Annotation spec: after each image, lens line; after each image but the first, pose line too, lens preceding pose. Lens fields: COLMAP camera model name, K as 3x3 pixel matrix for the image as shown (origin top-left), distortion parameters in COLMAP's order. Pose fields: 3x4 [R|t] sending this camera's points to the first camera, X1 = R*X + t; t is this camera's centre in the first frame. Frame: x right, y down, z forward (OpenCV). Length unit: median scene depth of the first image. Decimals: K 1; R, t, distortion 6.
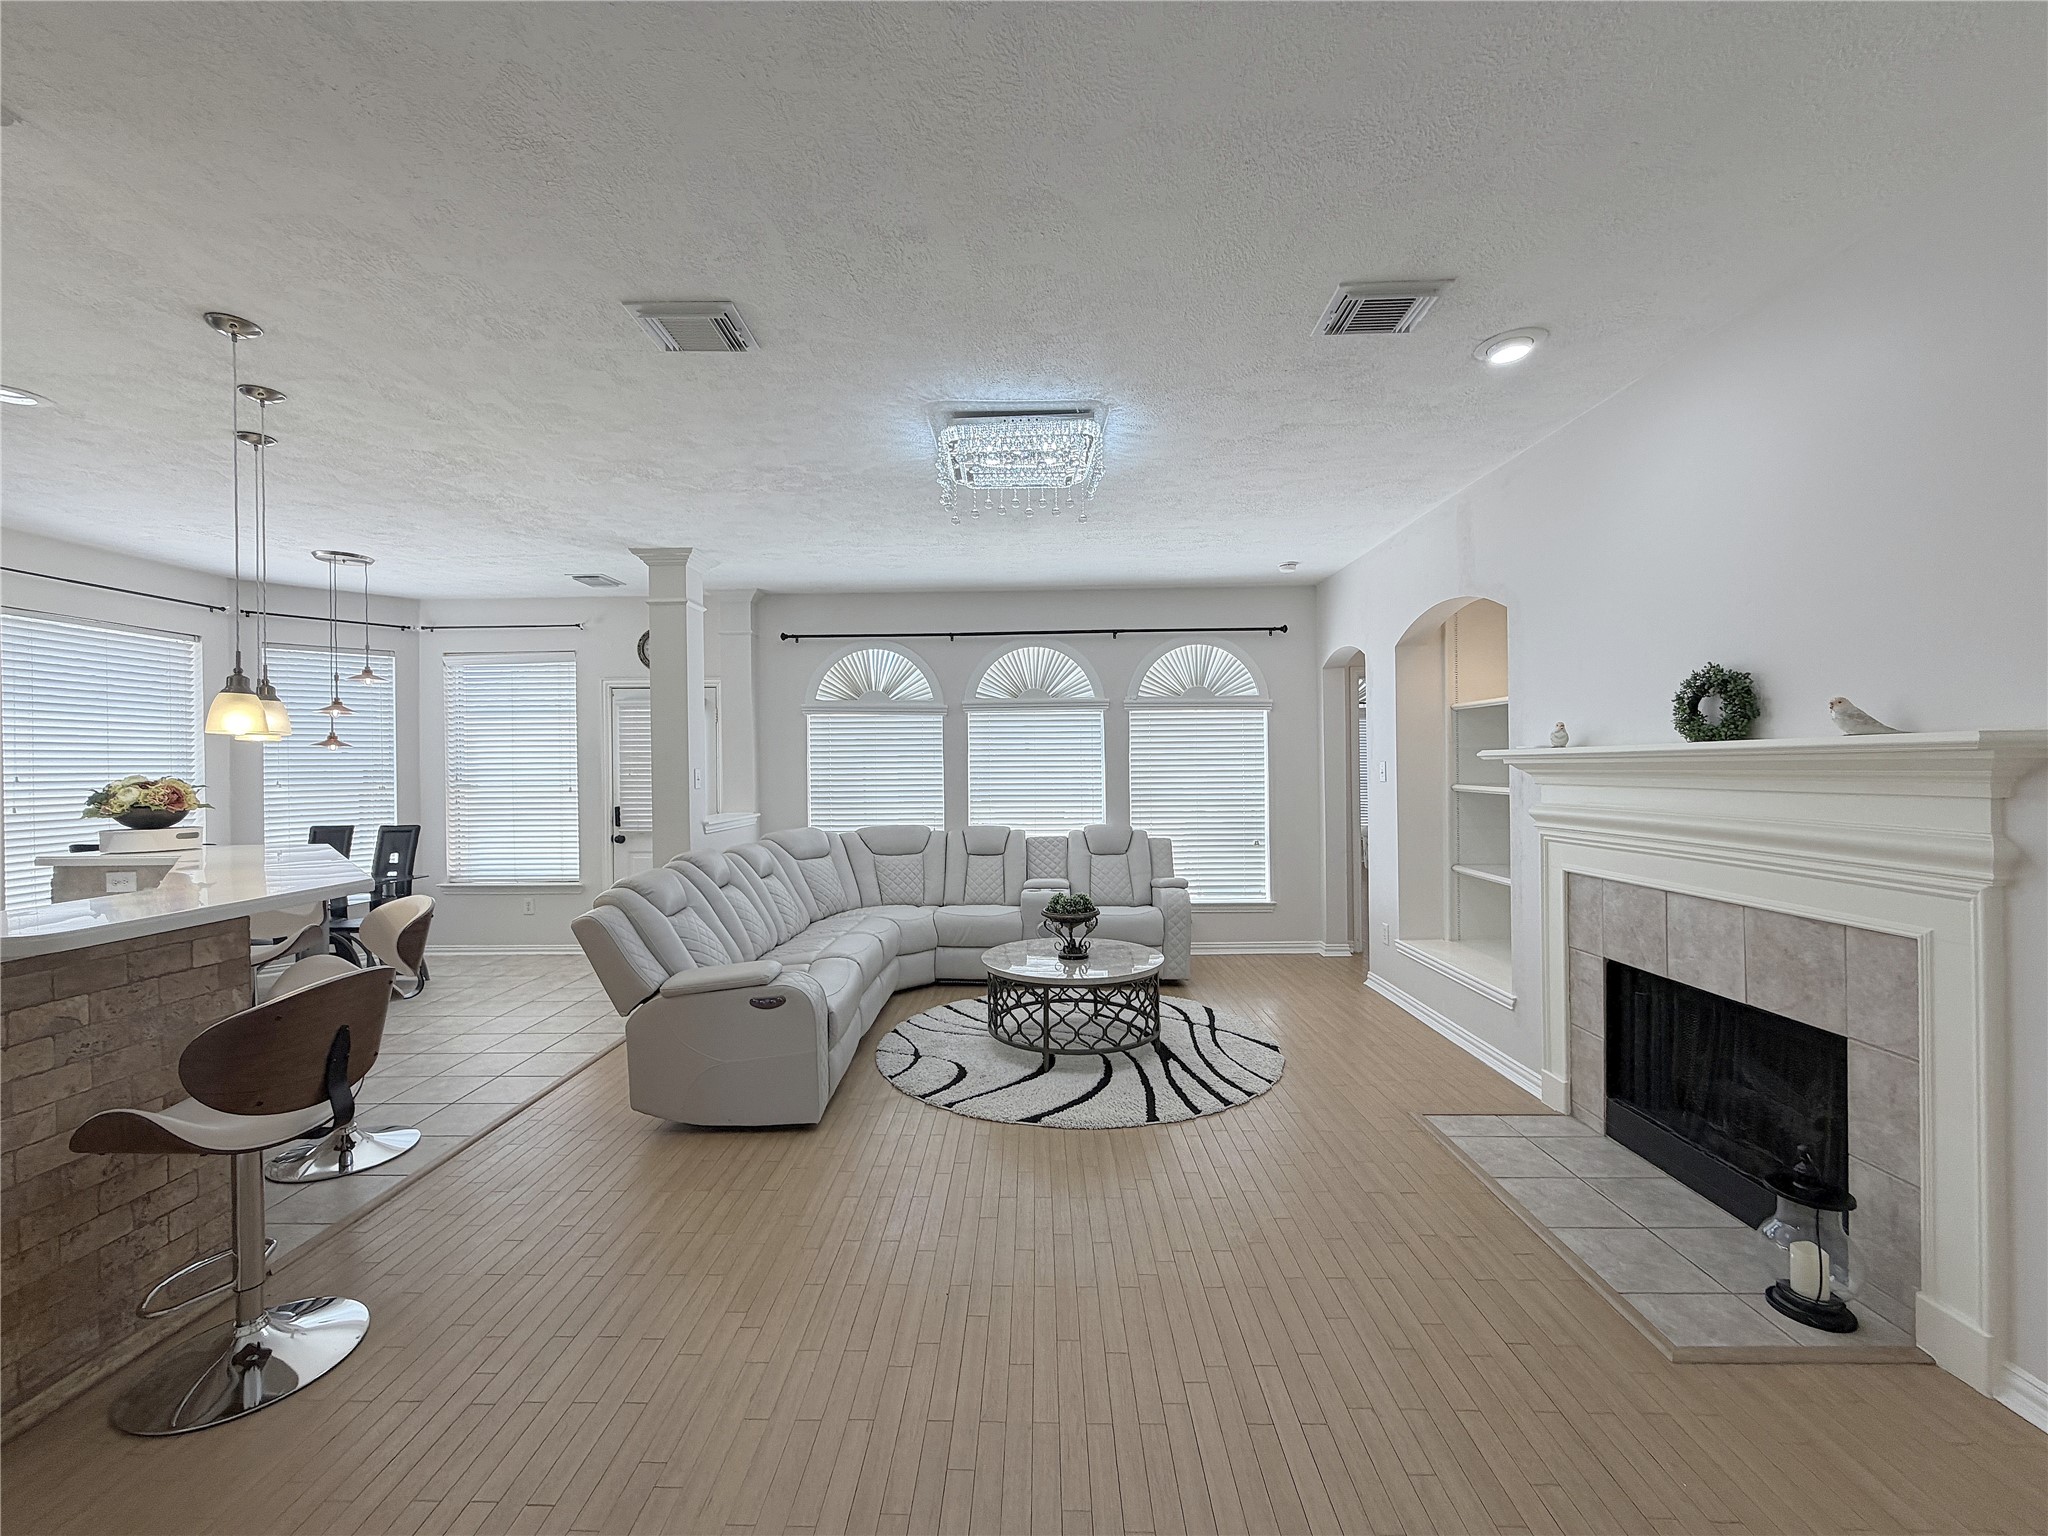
lens RADIAL K [[817.8, 0, 1016.2], [0, 817.8, 769.9], [0, 0, 1]] dist [-0.000866, 0.000262]
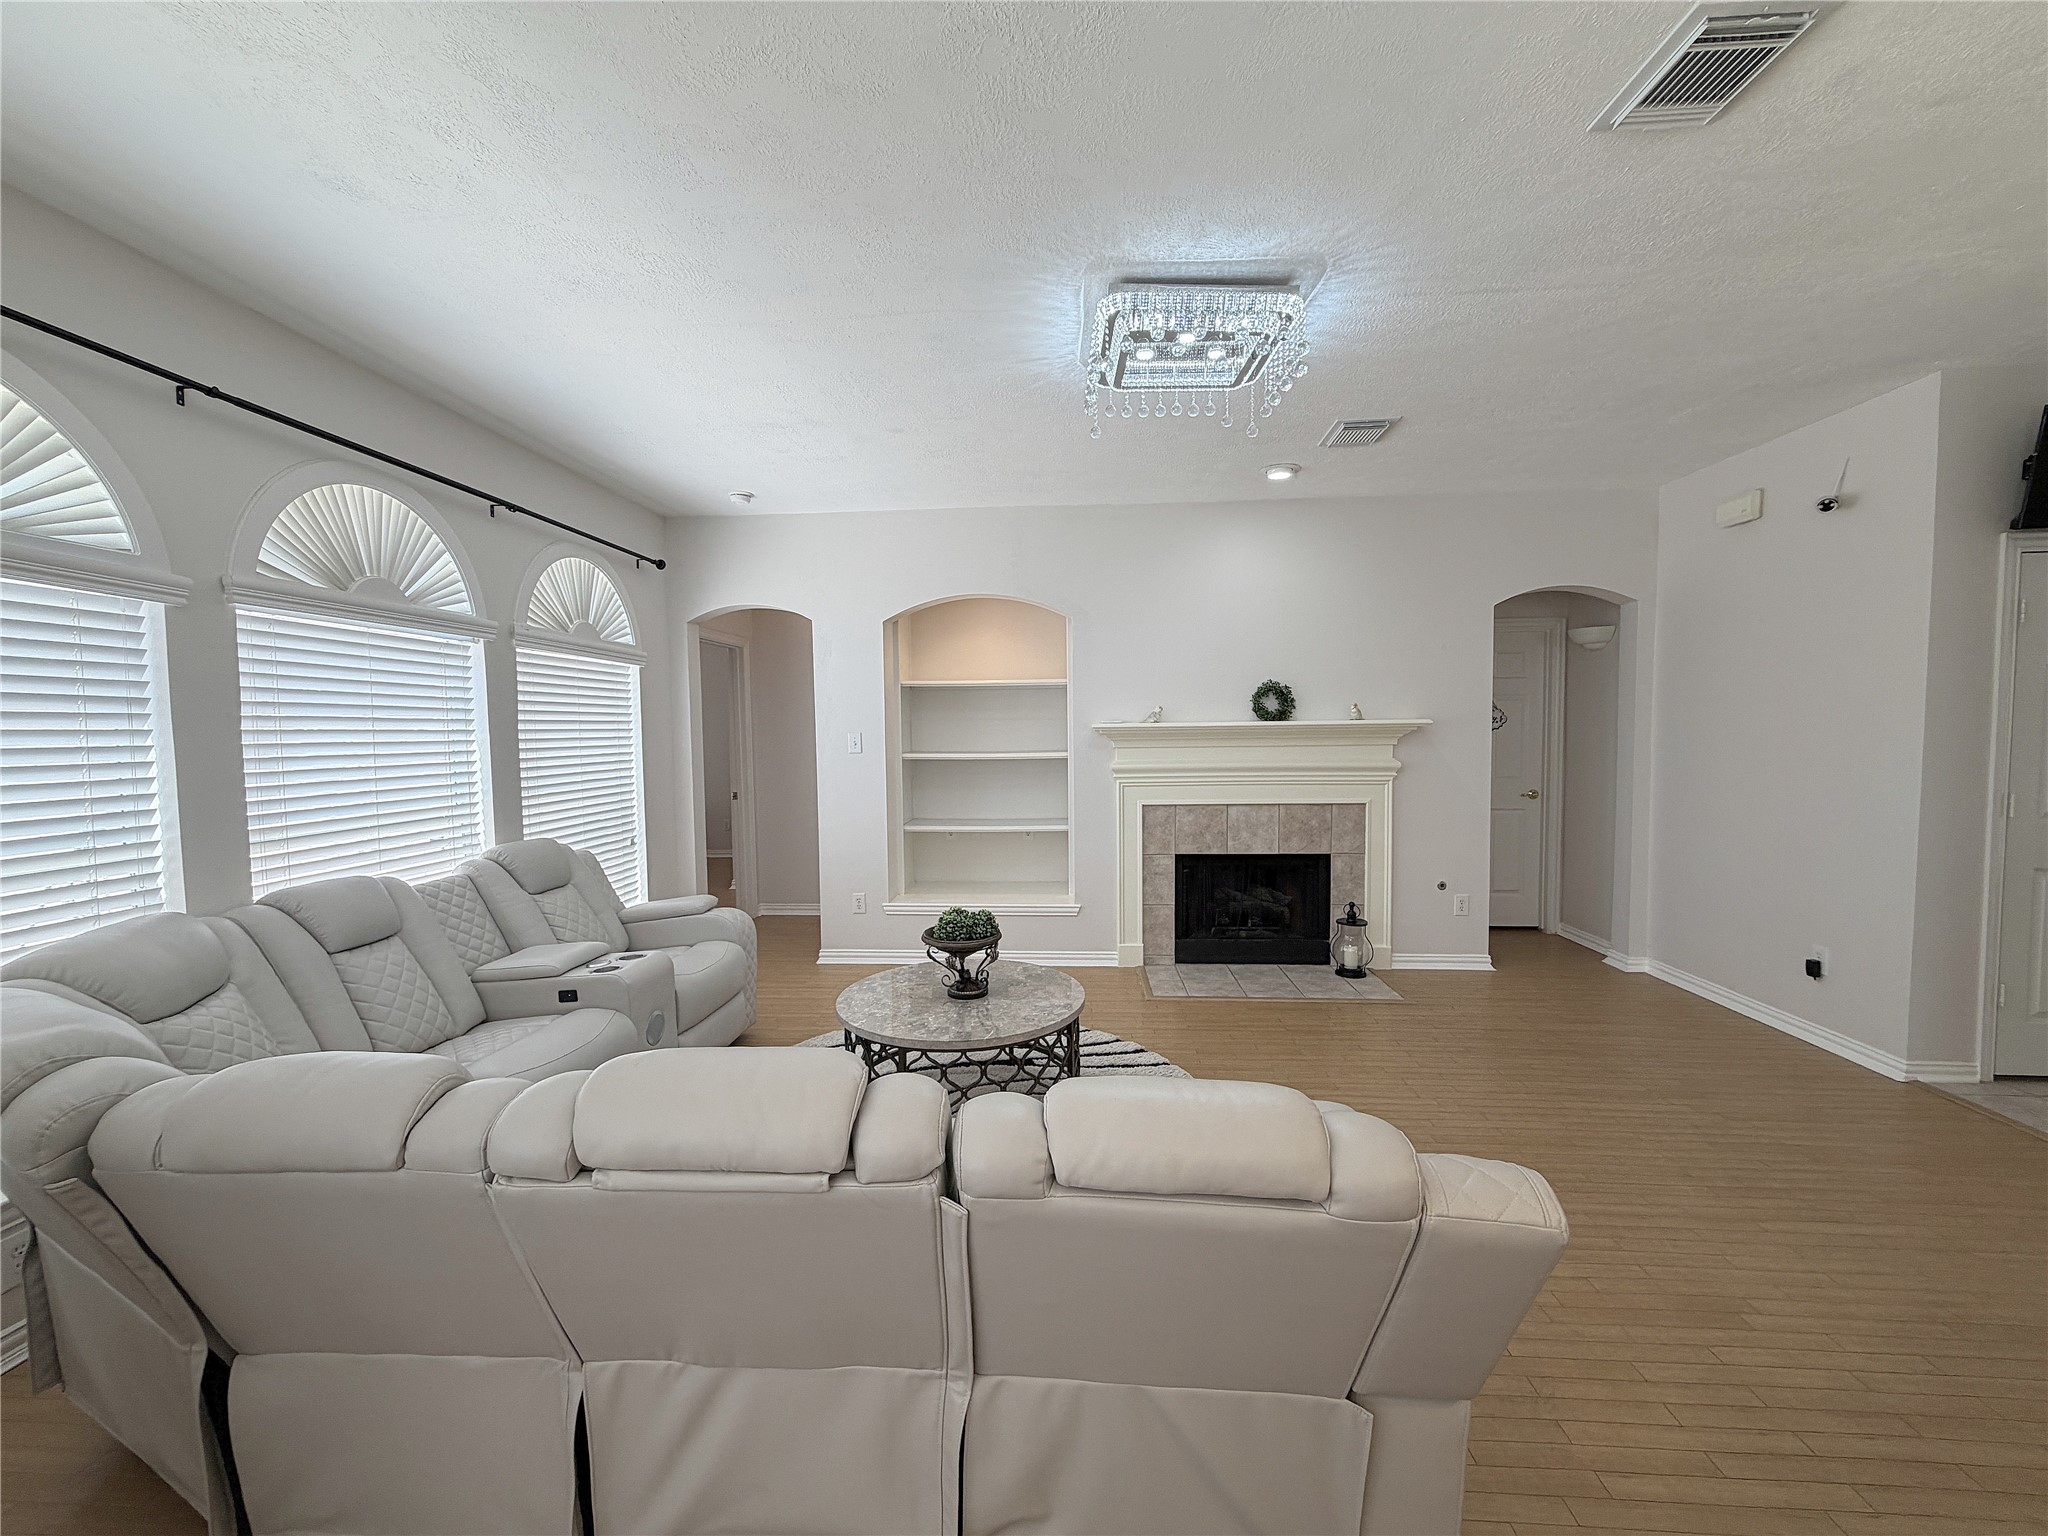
lens RADIAL K [[817.8, 0, 1016.2], [0, 817.8, 769.9], [0, 0, 1]] dist [-0.000866, 0.000262]
pose [[0.044796, -0.040554, 0.998173, -0.666000], [0.013144, 0.999113, 0.040002, -0.002955], [-0.998910, 0.011328, 0.045289, 0.926283]]
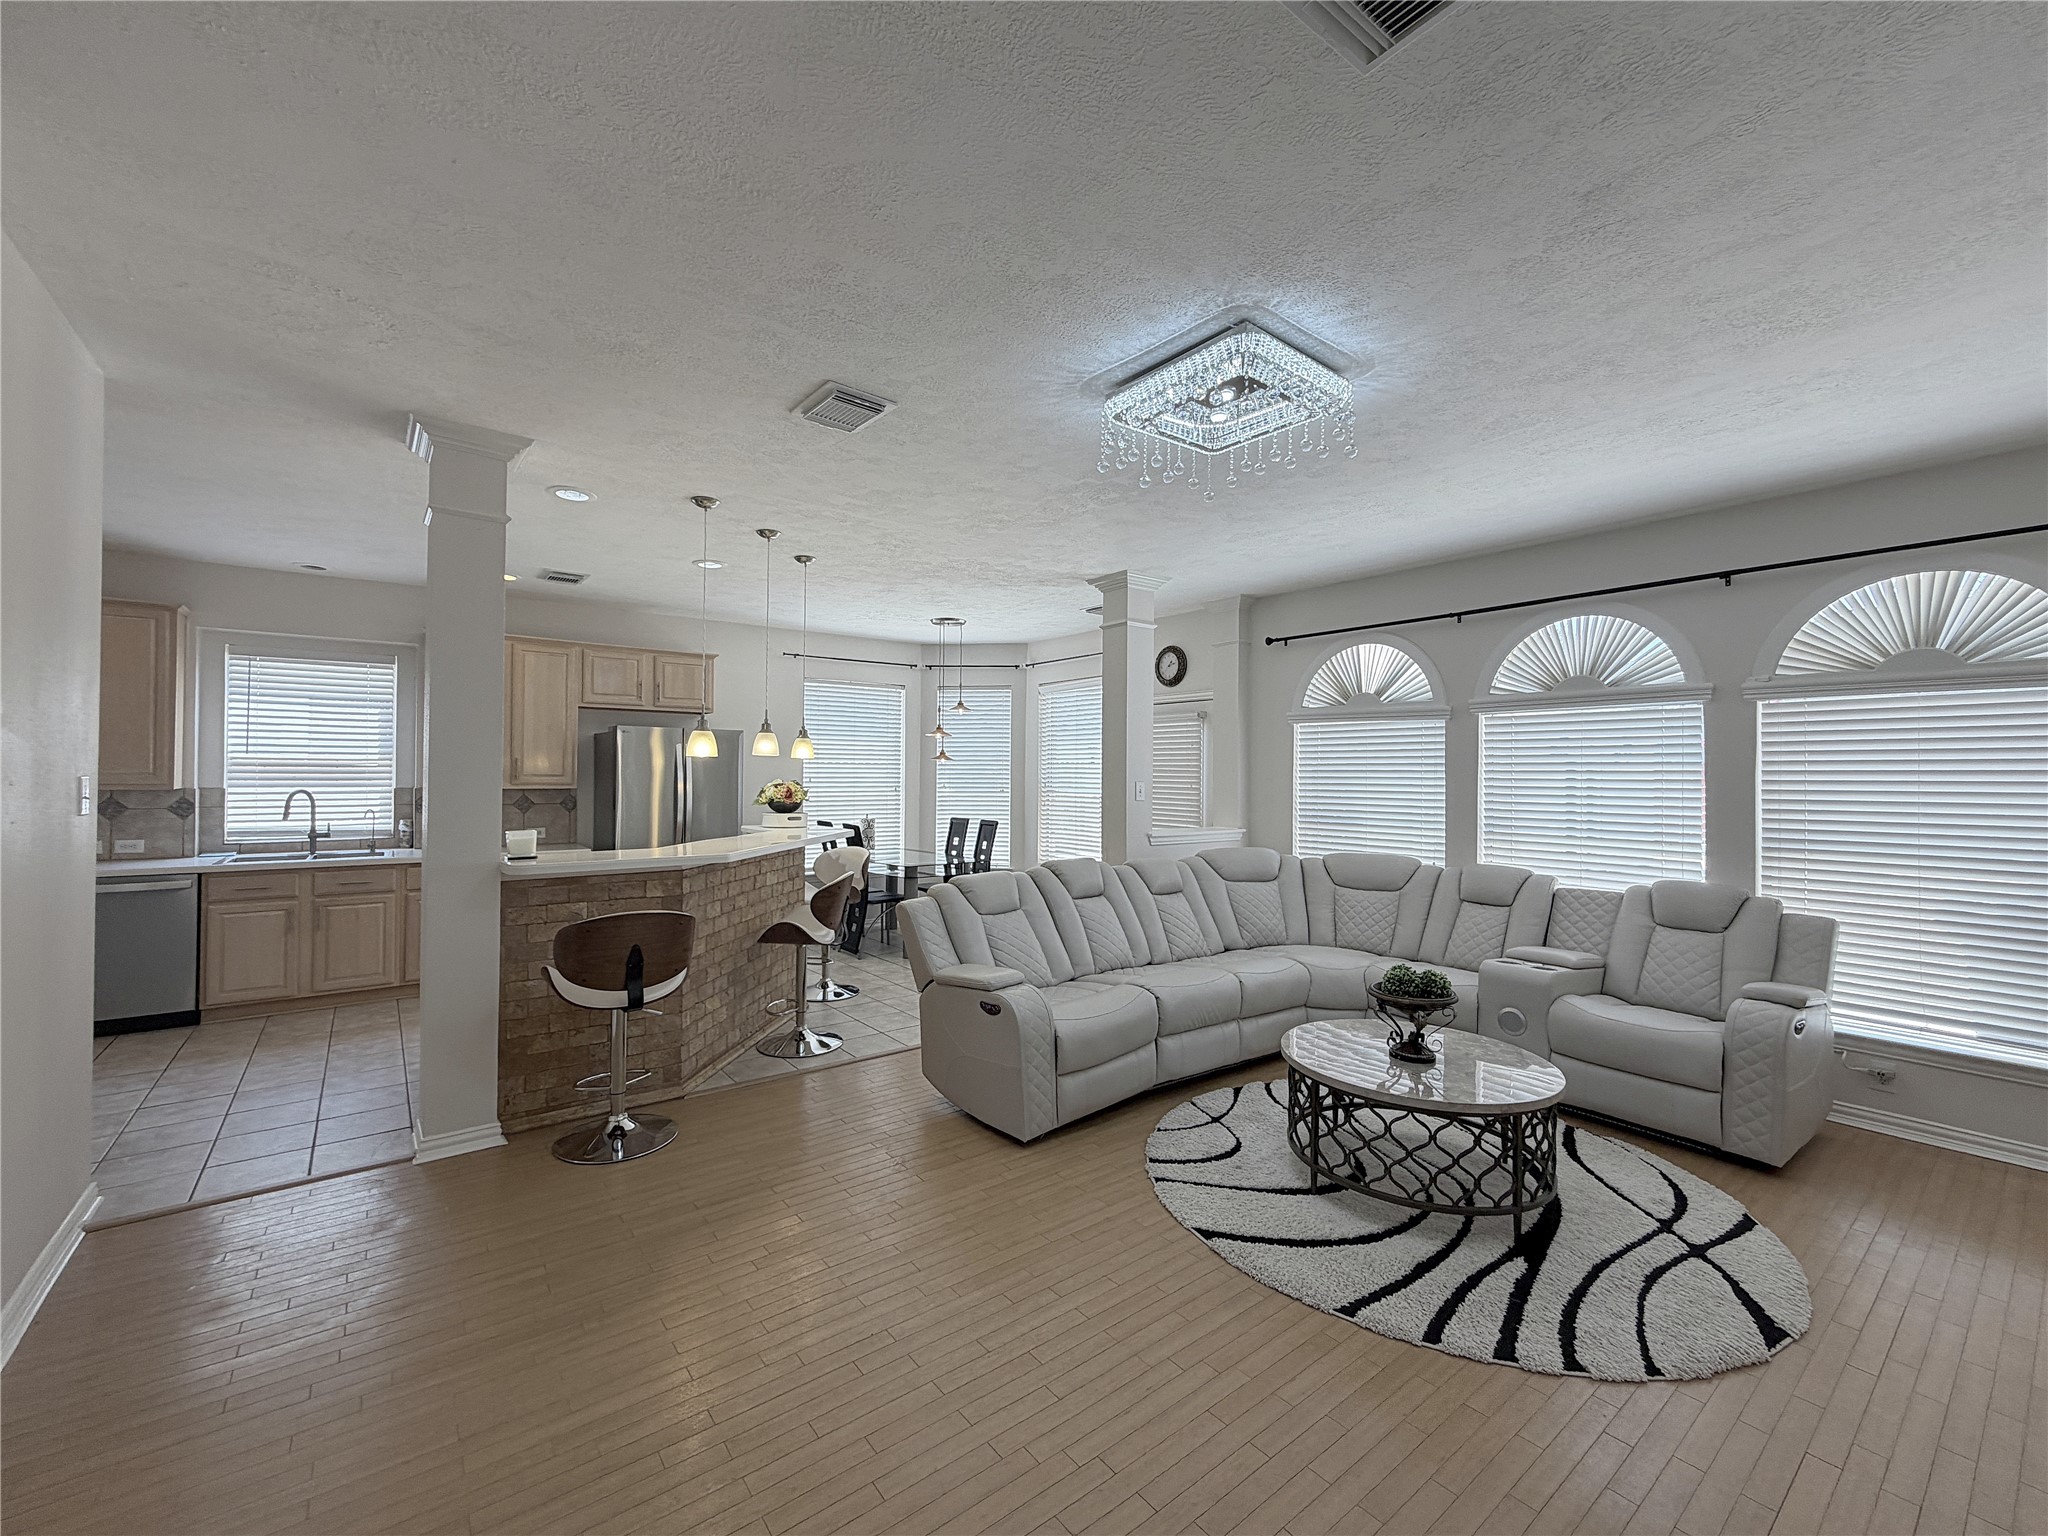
lens RADIAL K [[837.2, 0, 1016.4], [0, 837.2, 770.5], [0, 0, 1]] dist [-0.000679, 0.000211]
pose [[0.627238, 0.010526, -0.778757, 0.422489], [-0.017046, 0.999855, -0.000215, -0.015557], [0.778641, 0.013410, 0.627326, 0.269691]]
